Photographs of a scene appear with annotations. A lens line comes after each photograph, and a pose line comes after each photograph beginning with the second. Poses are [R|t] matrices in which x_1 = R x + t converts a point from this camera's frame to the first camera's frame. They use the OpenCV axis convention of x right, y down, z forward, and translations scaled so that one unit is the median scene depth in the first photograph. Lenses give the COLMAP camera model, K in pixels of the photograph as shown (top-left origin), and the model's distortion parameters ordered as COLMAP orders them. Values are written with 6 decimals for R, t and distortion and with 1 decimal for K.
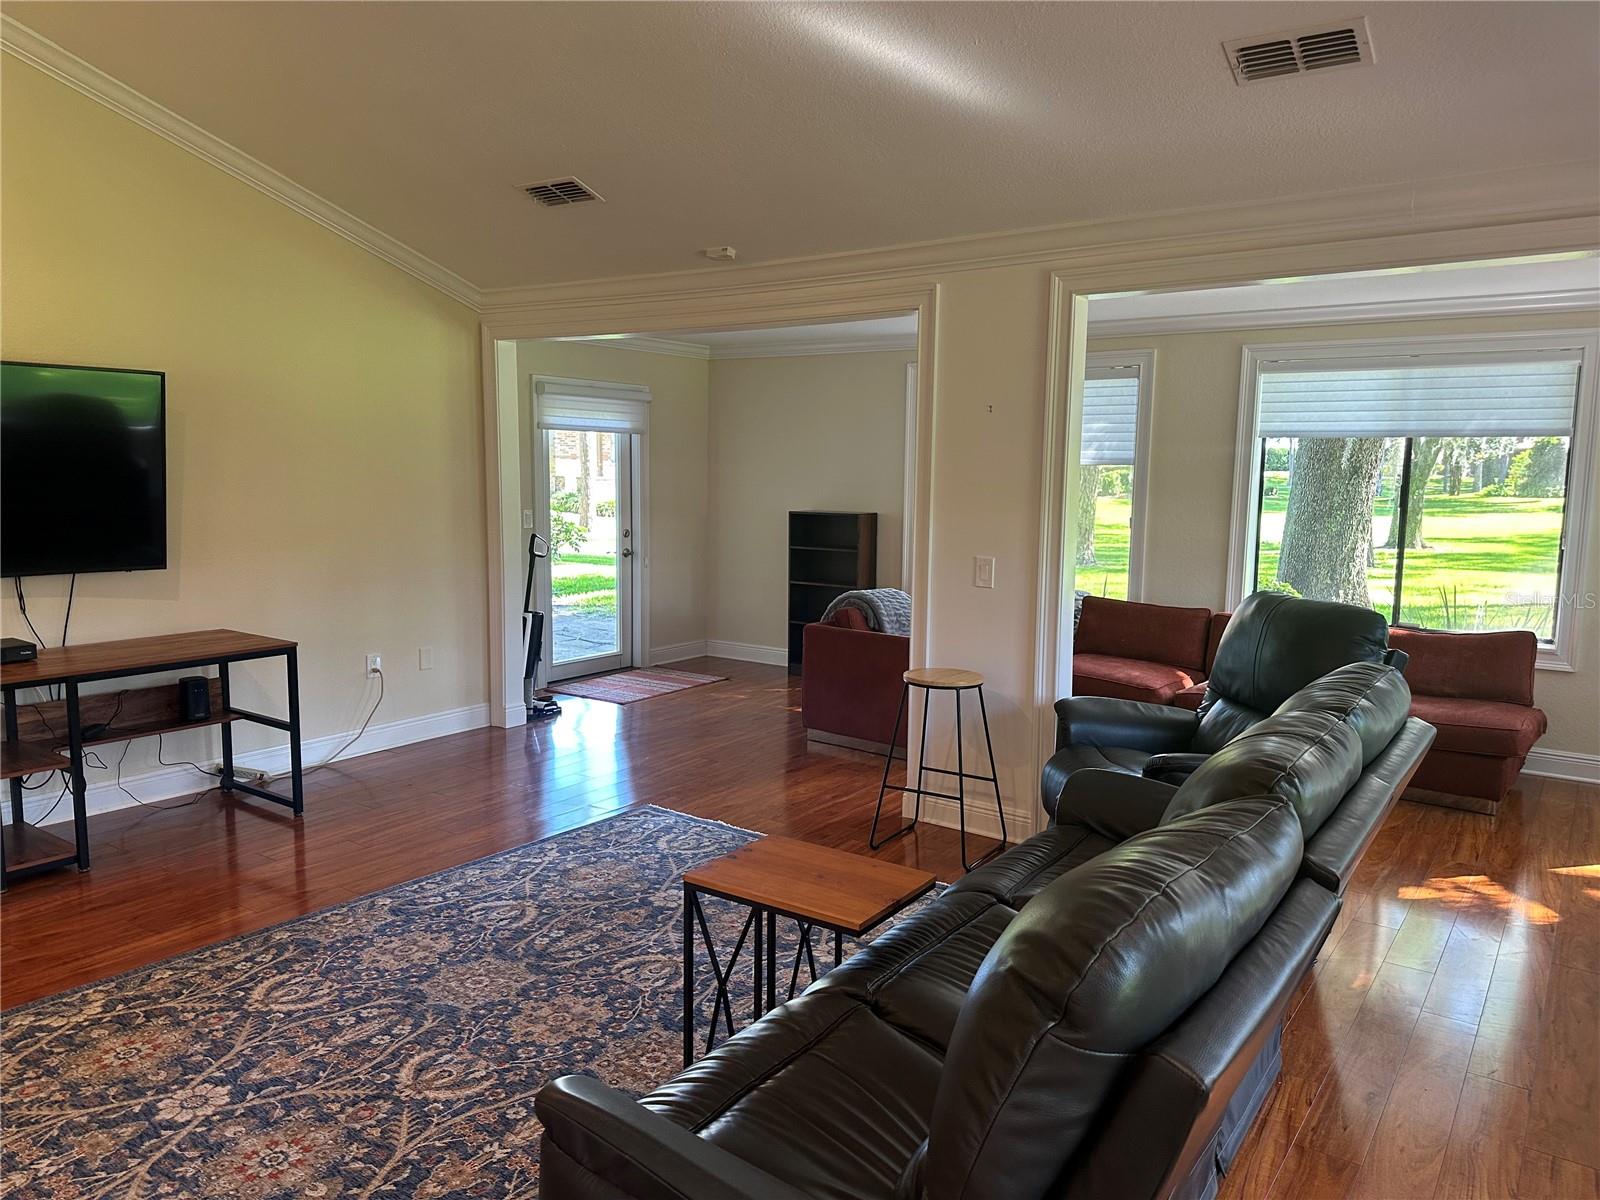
lens RADIAL K [[1129.4, 0, 801.1], [0, 1129.4, 612.2], [0, 0, 1]] dist [0.052785, -0.055991]
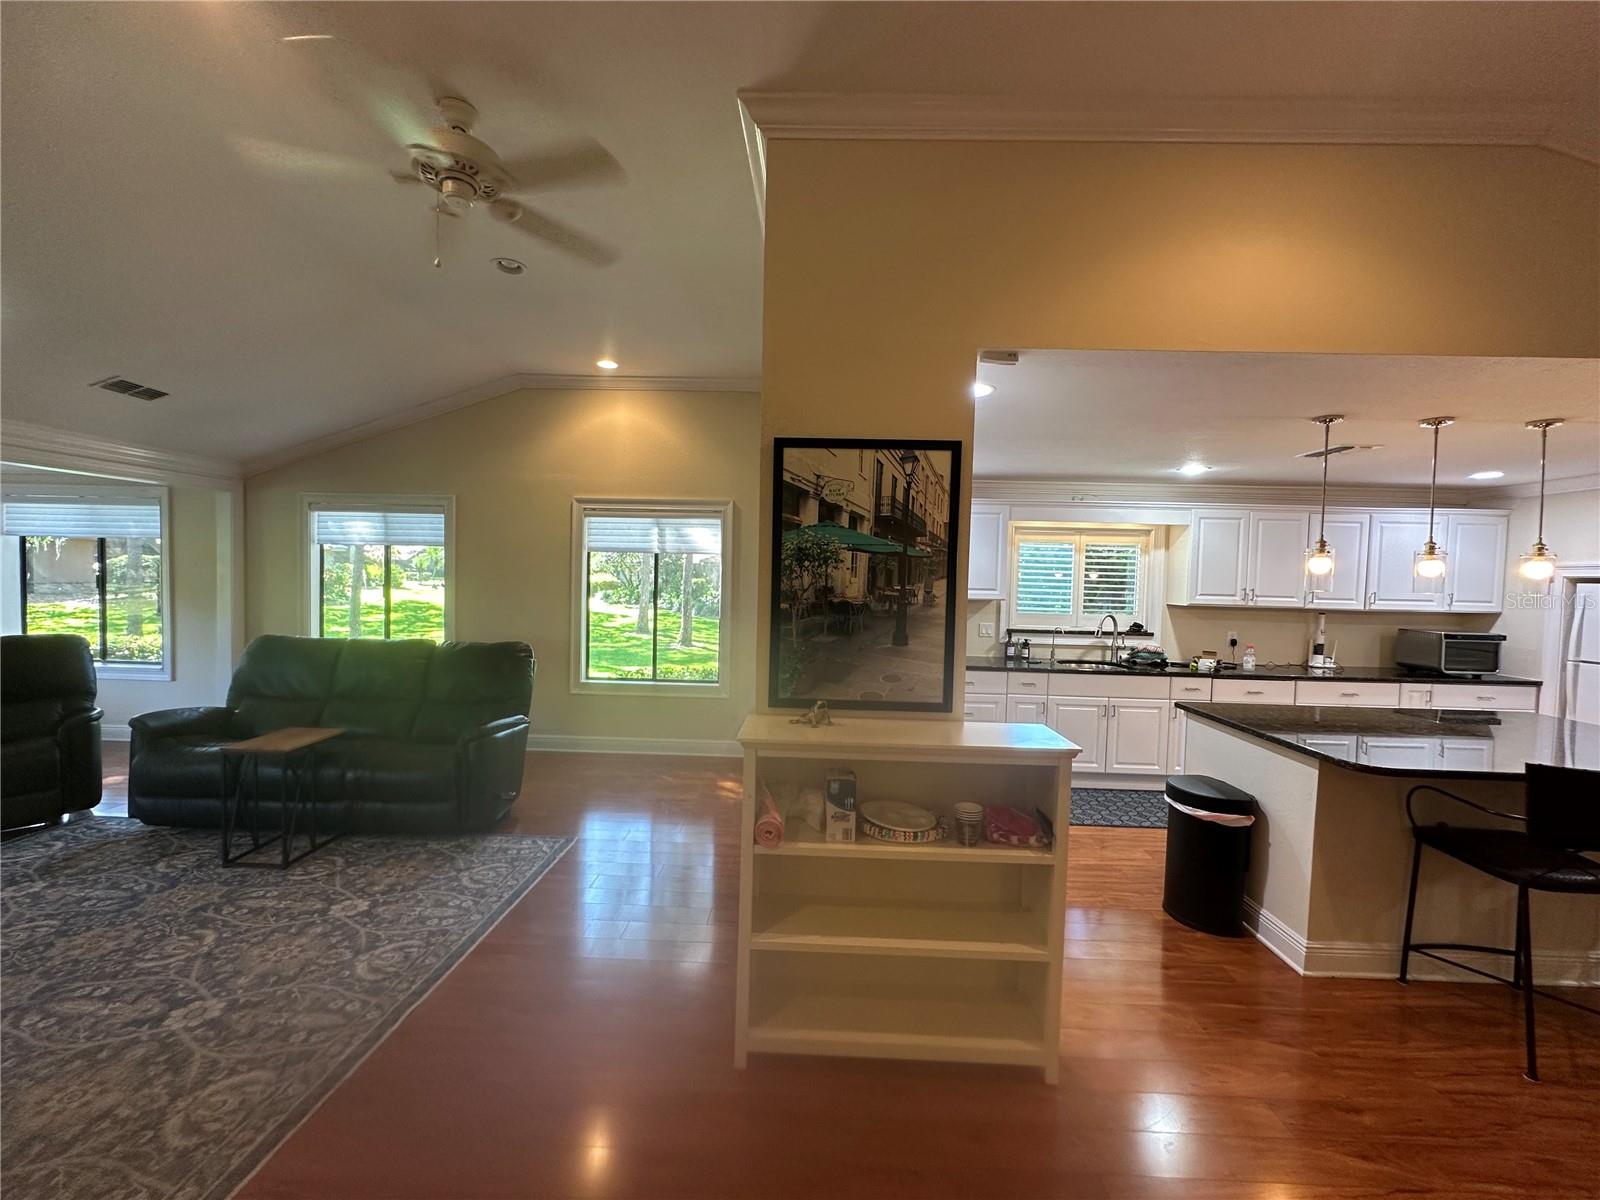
lens RADIAL K [[641.3, 0, 798.5], [0, 641.3, 598.1], [0, 0, 1]] dist [-0.000408, 0.001493]
pose [[-0.560902, -0.042095, 0.826811, -1.107351], [0.094674, 0.988893, 0.114573, -0.071404], [-0.822451, 0.142542, -0.550687, 0.520701]]
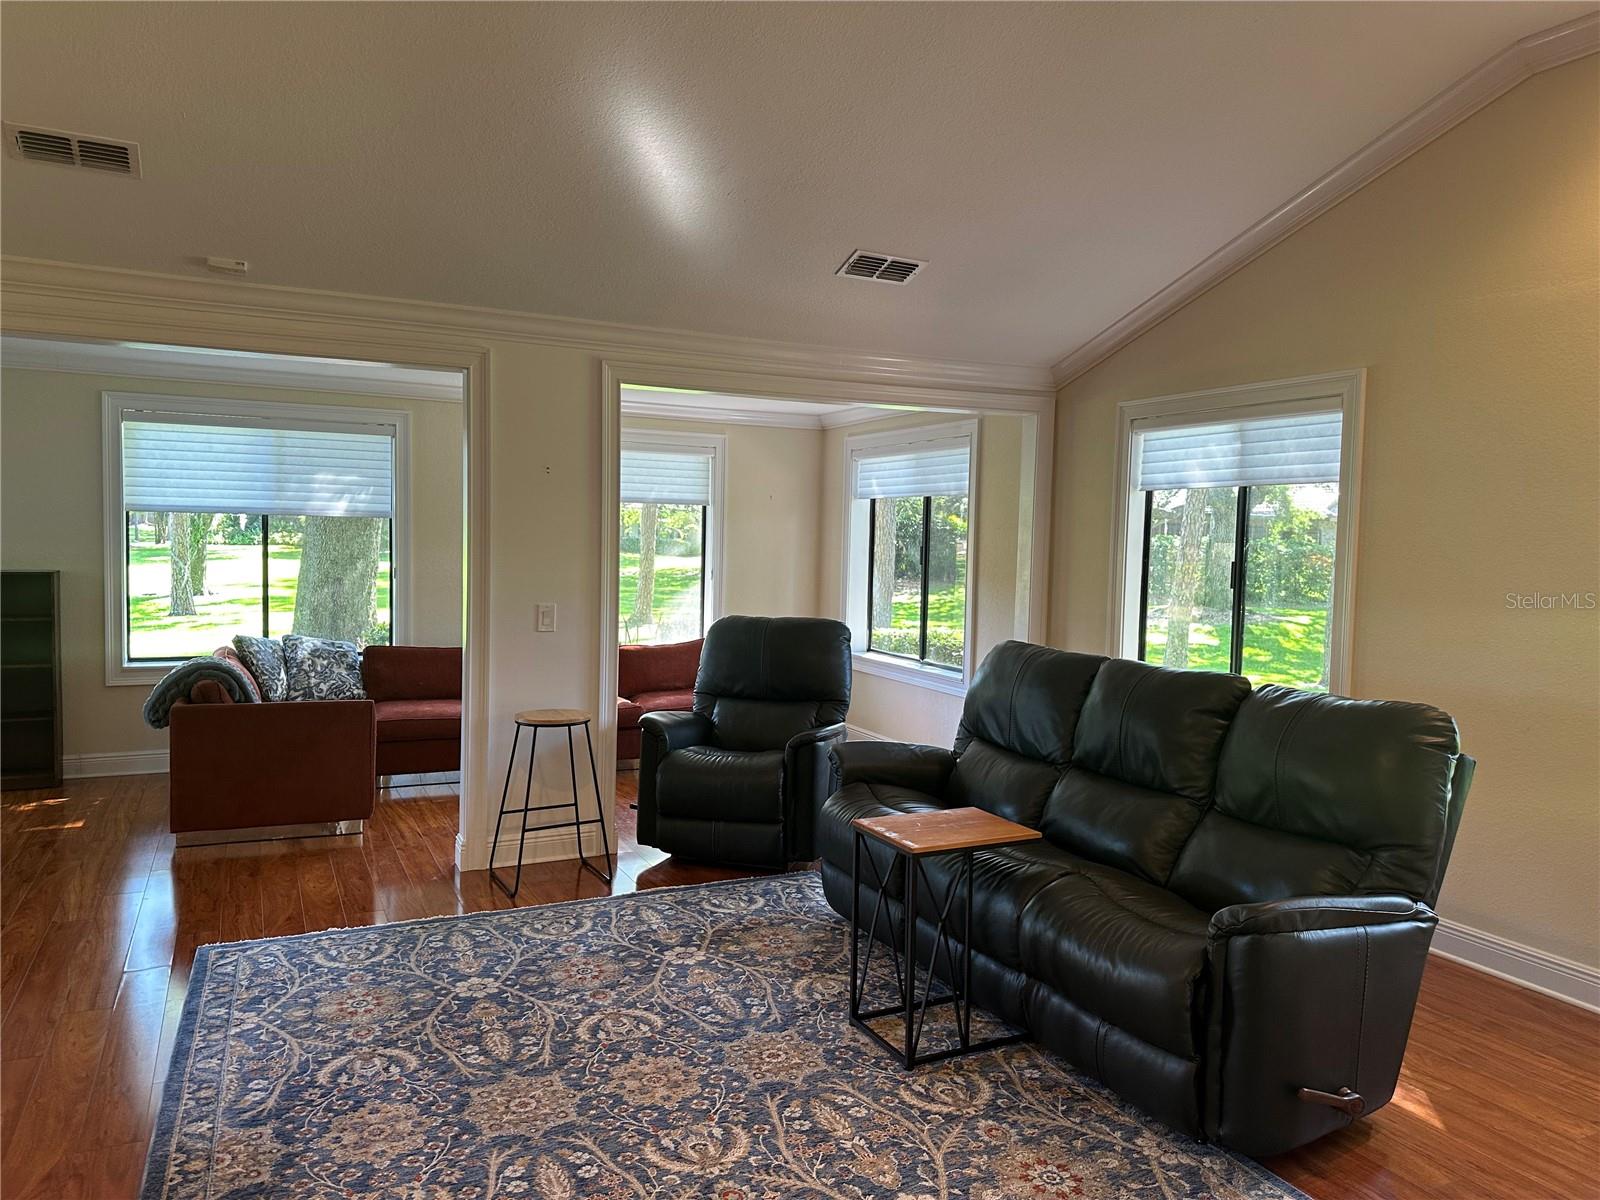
lens RADIAL K [[1129.4, 0, 792.1], [0, 1129.4, 591.7], [0, 0, 1]] dist [0.052785, -0.055991]
pose [[0.473884, -0.039783, 0.879688, -0.799665], [0.102638, 0.994665, -0.010307, -0.029734], [-0.874585, 0.095173, 0.475440, 0.314225]]
